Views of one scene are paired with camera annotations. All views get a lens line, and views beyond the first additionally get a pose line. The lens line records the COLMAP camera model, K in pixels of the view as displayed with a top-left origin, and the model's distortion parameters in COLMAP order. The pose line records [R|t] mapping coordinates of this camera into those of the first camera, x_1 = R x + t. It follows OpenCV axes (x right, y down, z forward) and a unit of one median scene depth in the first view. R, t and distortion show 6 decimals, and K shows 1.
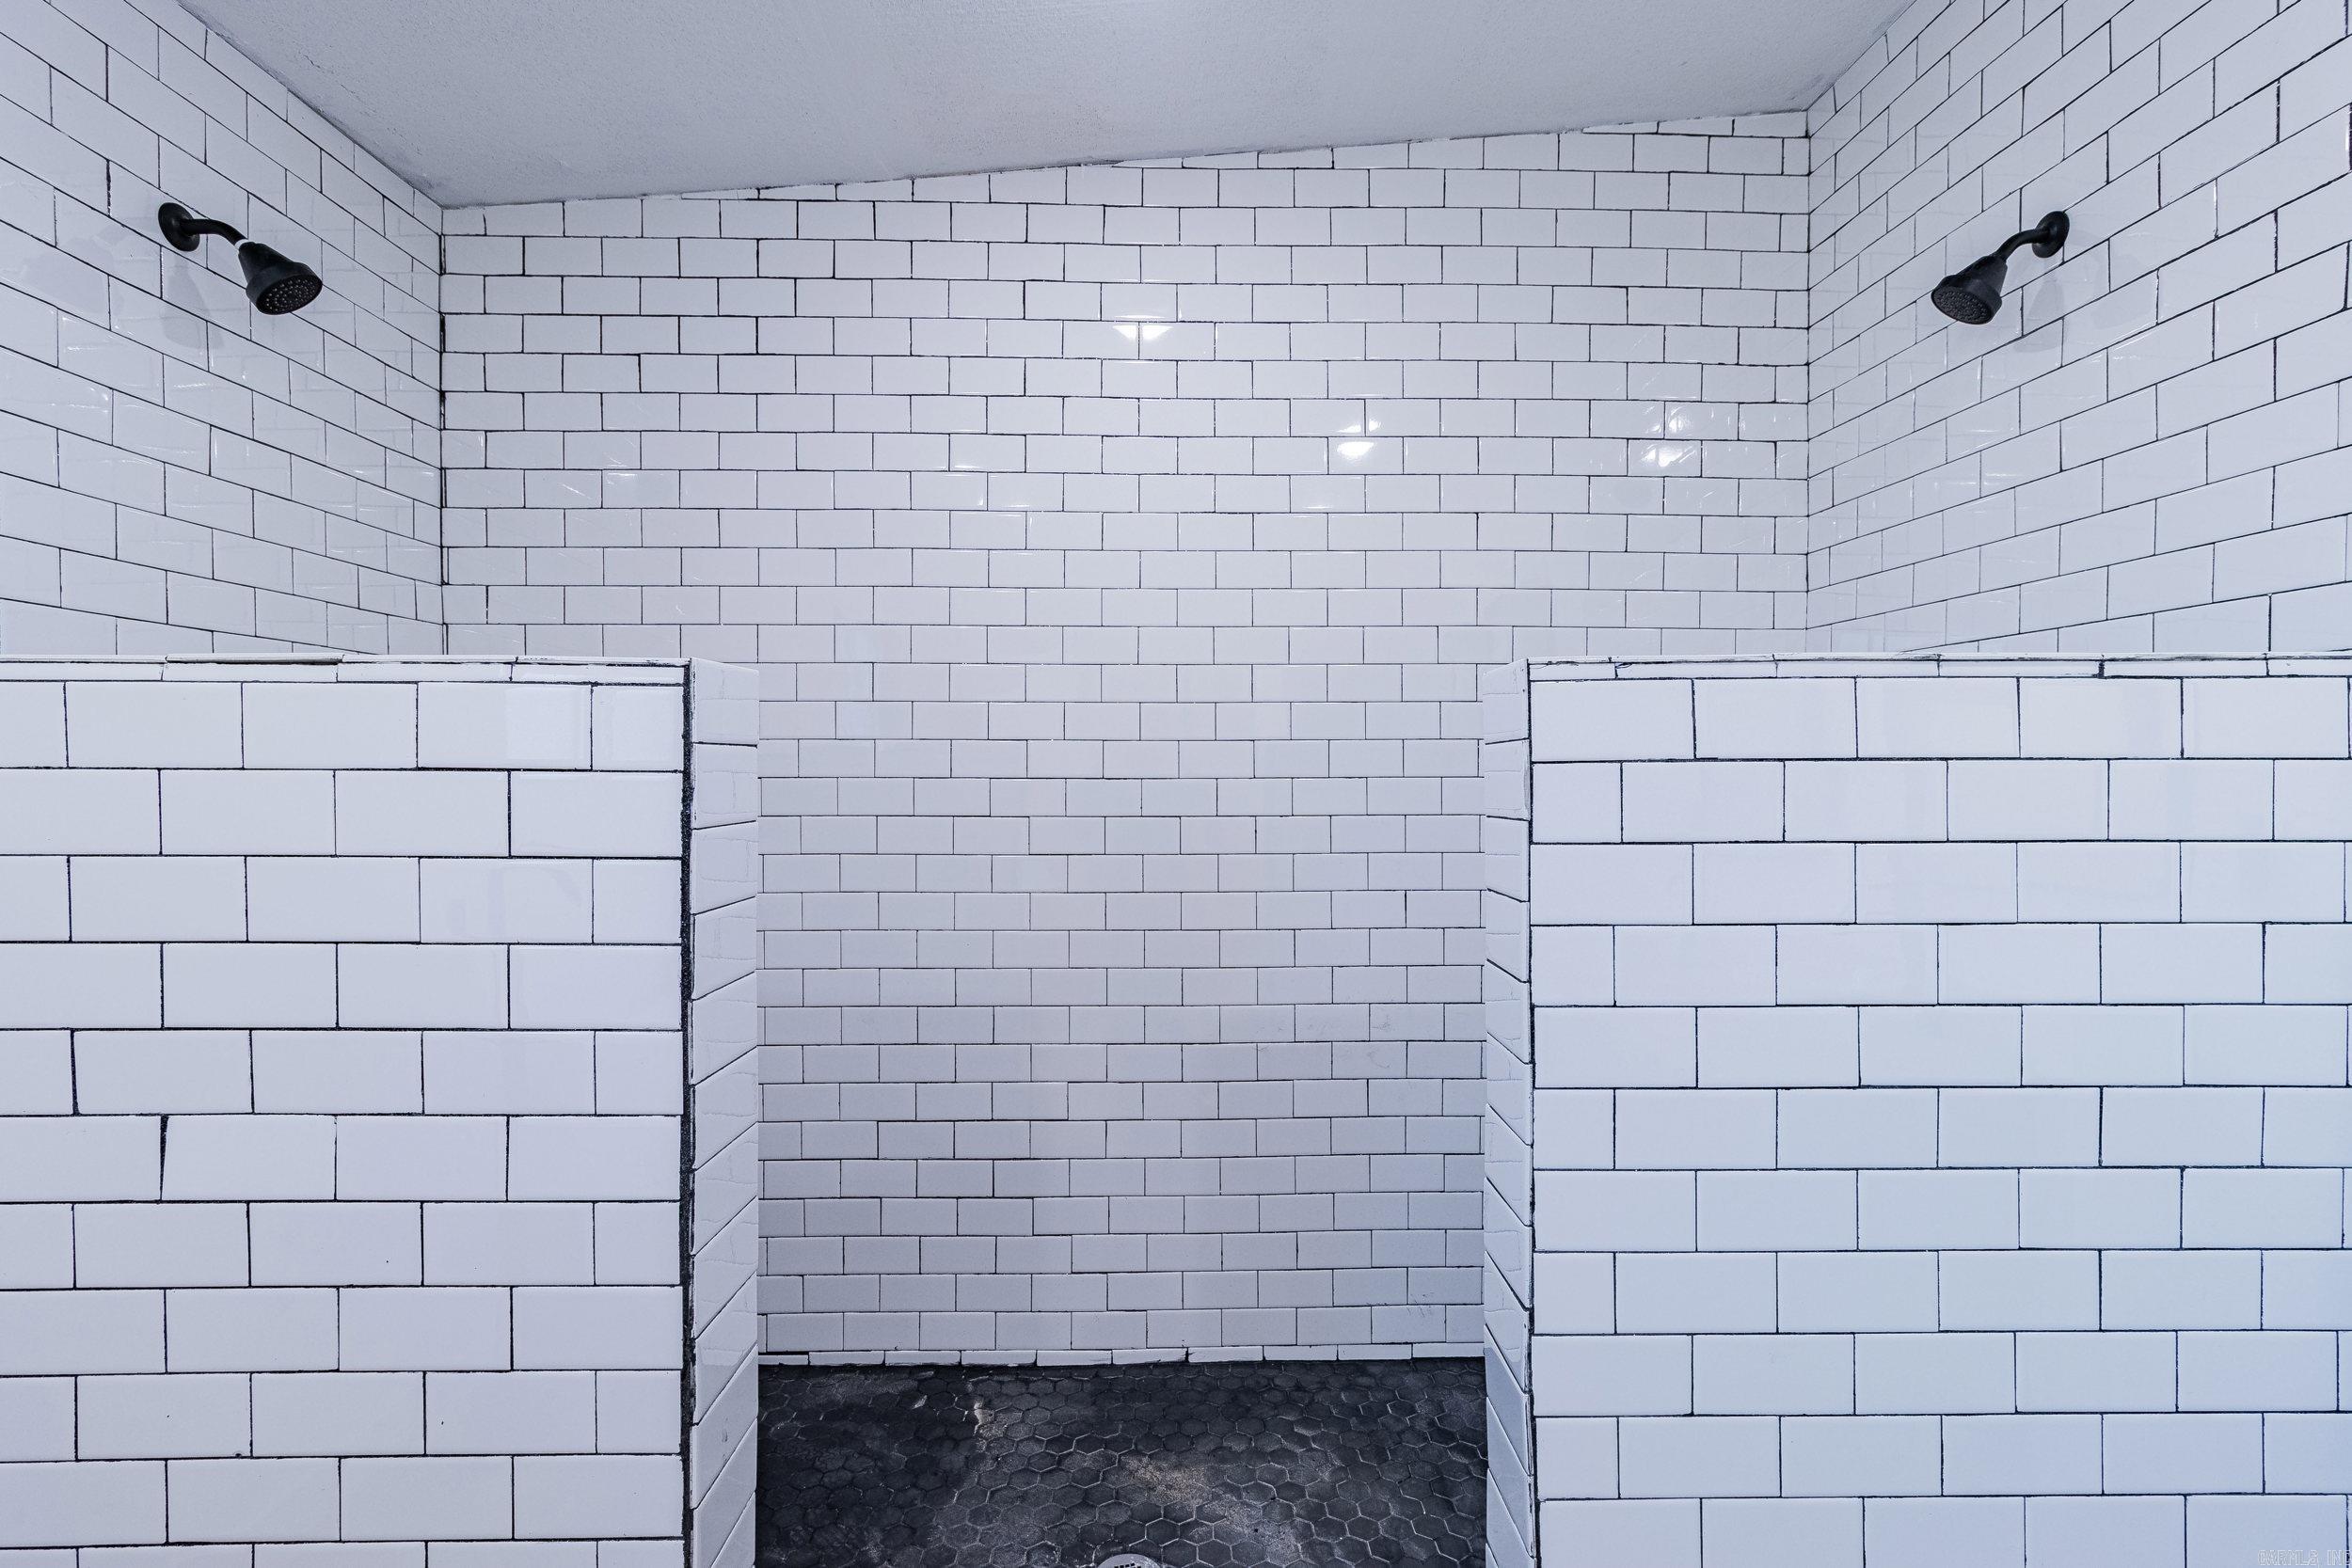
lens RADIAL K [[1085.2, 0, 1180.7], [0, 1085.2, 782.8], [0, 0, 1]] dist [0.001837, 0.001638]
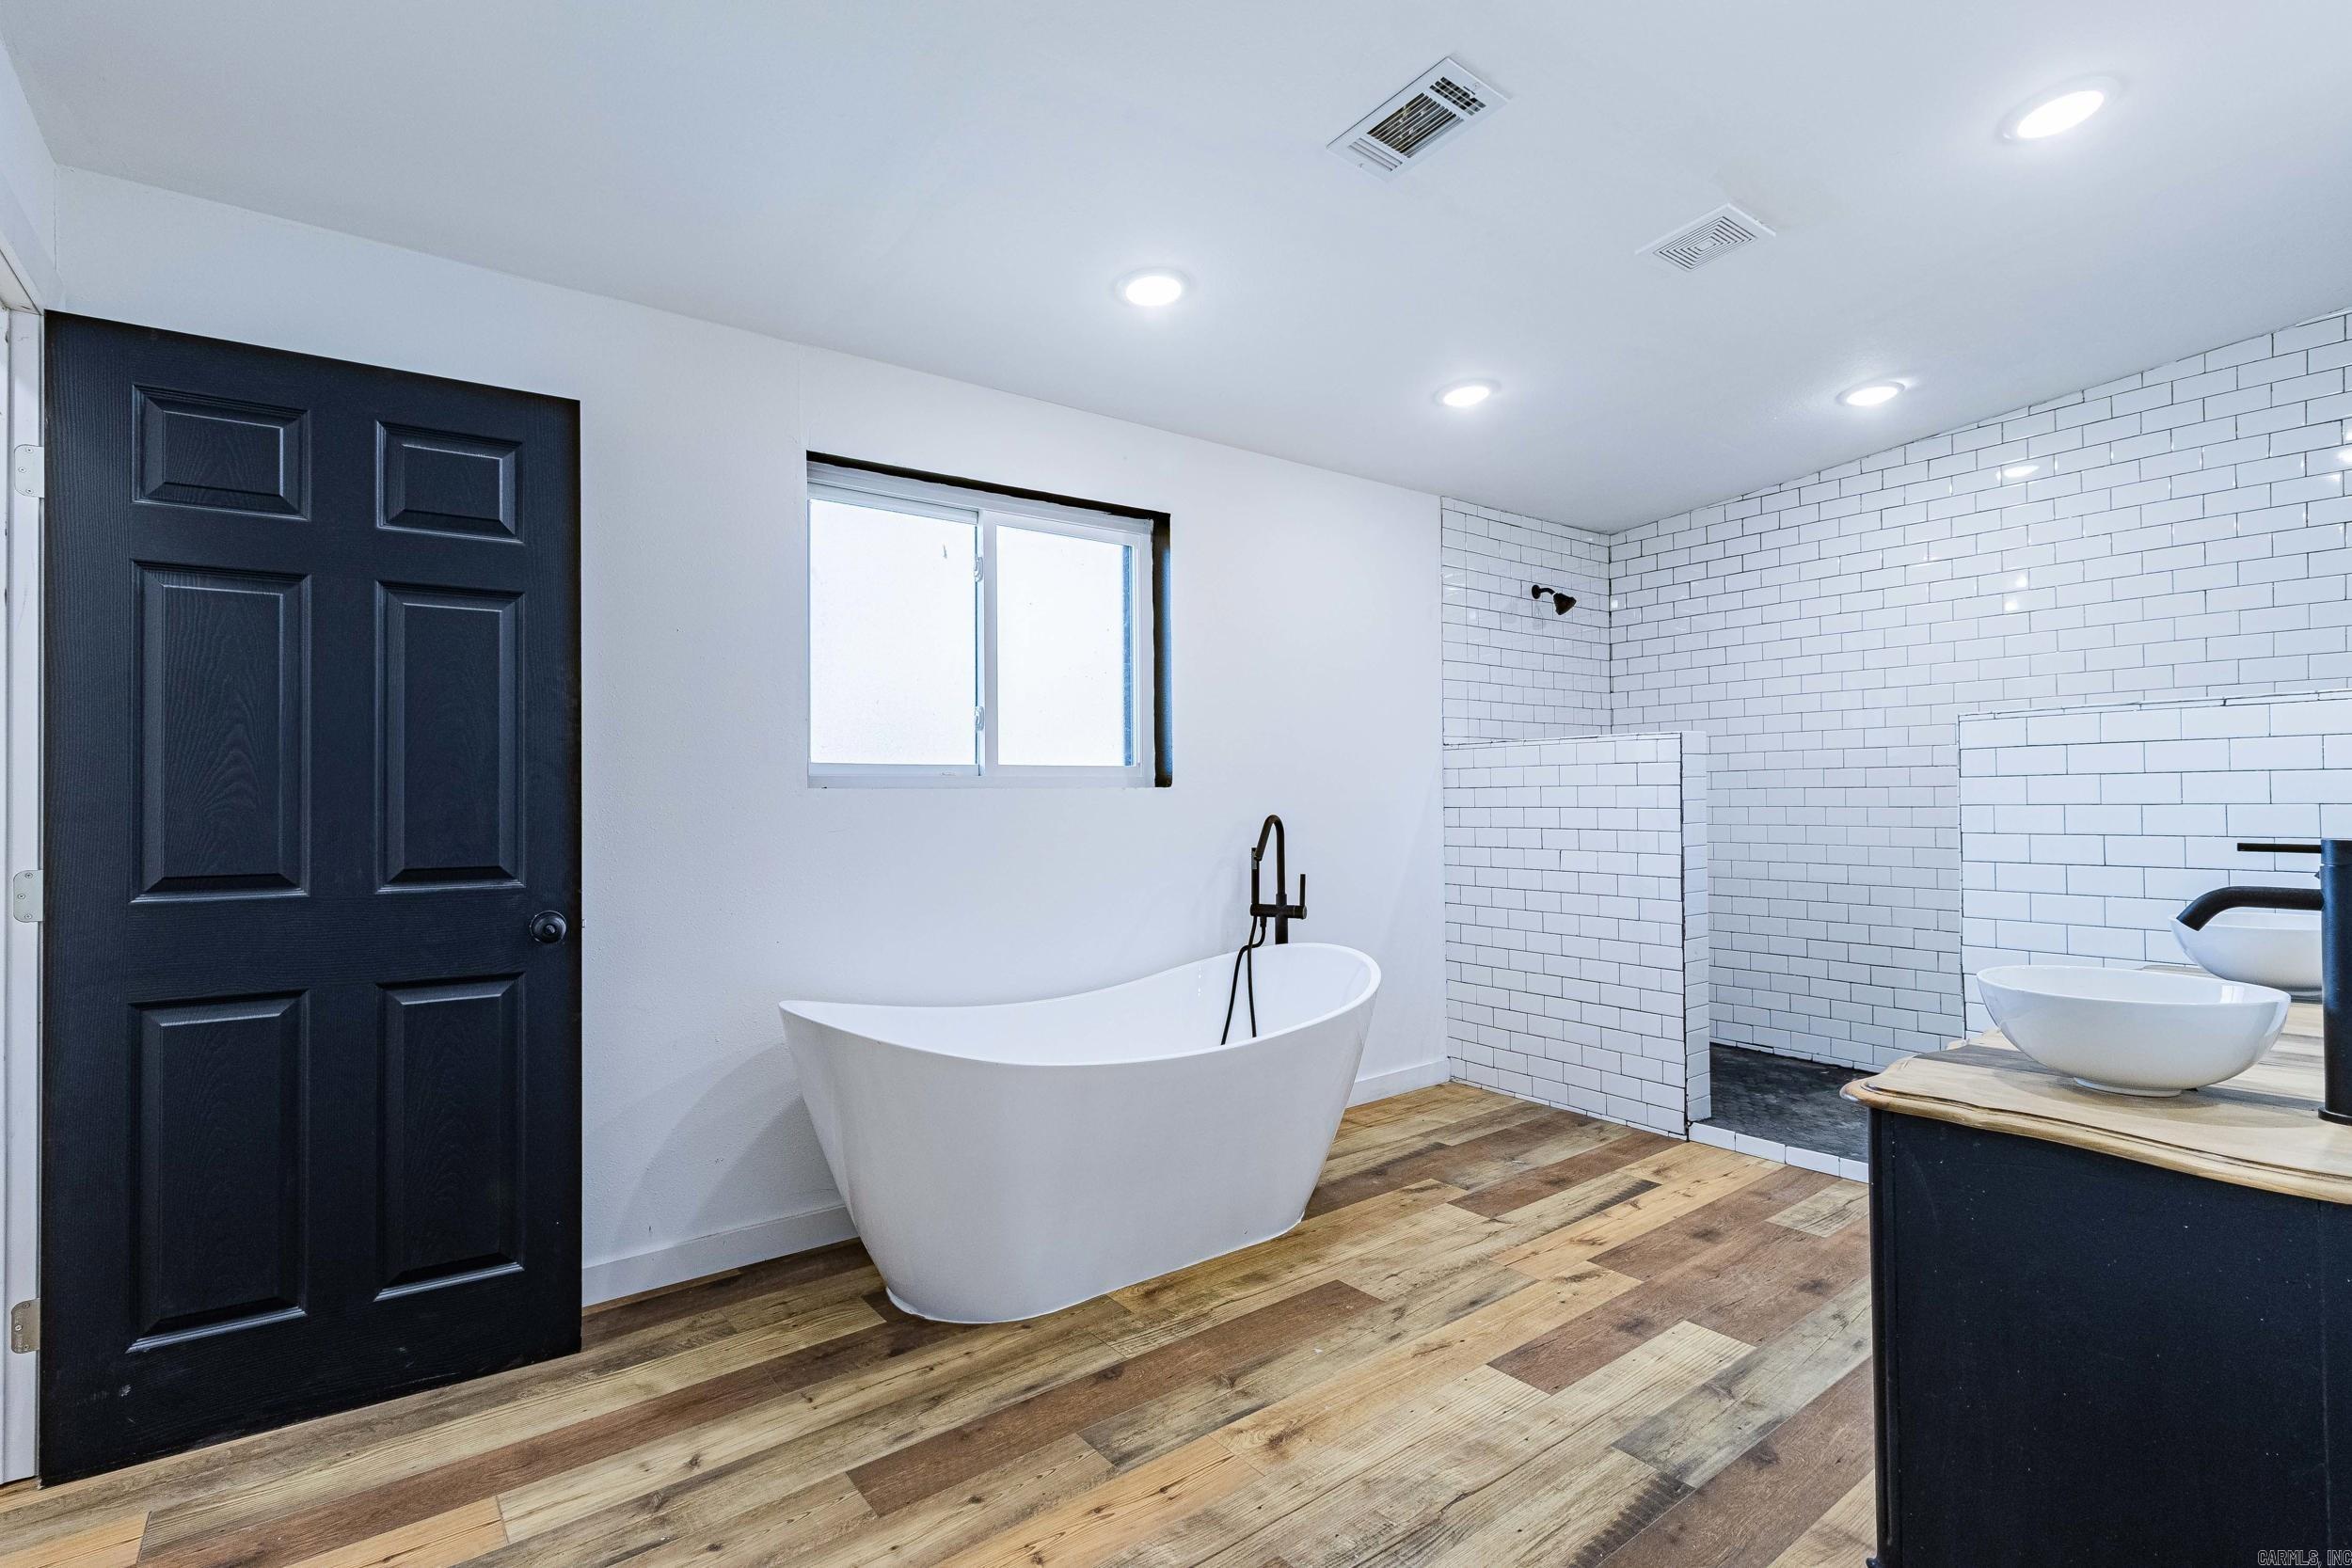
lens RADIAL K [[1085.2, 0, 1180.4], [0, 1085.2, 788.8], [0, 0, 1]] dist [0.001837, 0.001638]
pose [[0.580098, -0.012709, -0.814448, 0.706771], [0.002436, 0.999901, -0.013868, 0.058215], [0.814543, 0.006061, 0.580071, -1.144196]]
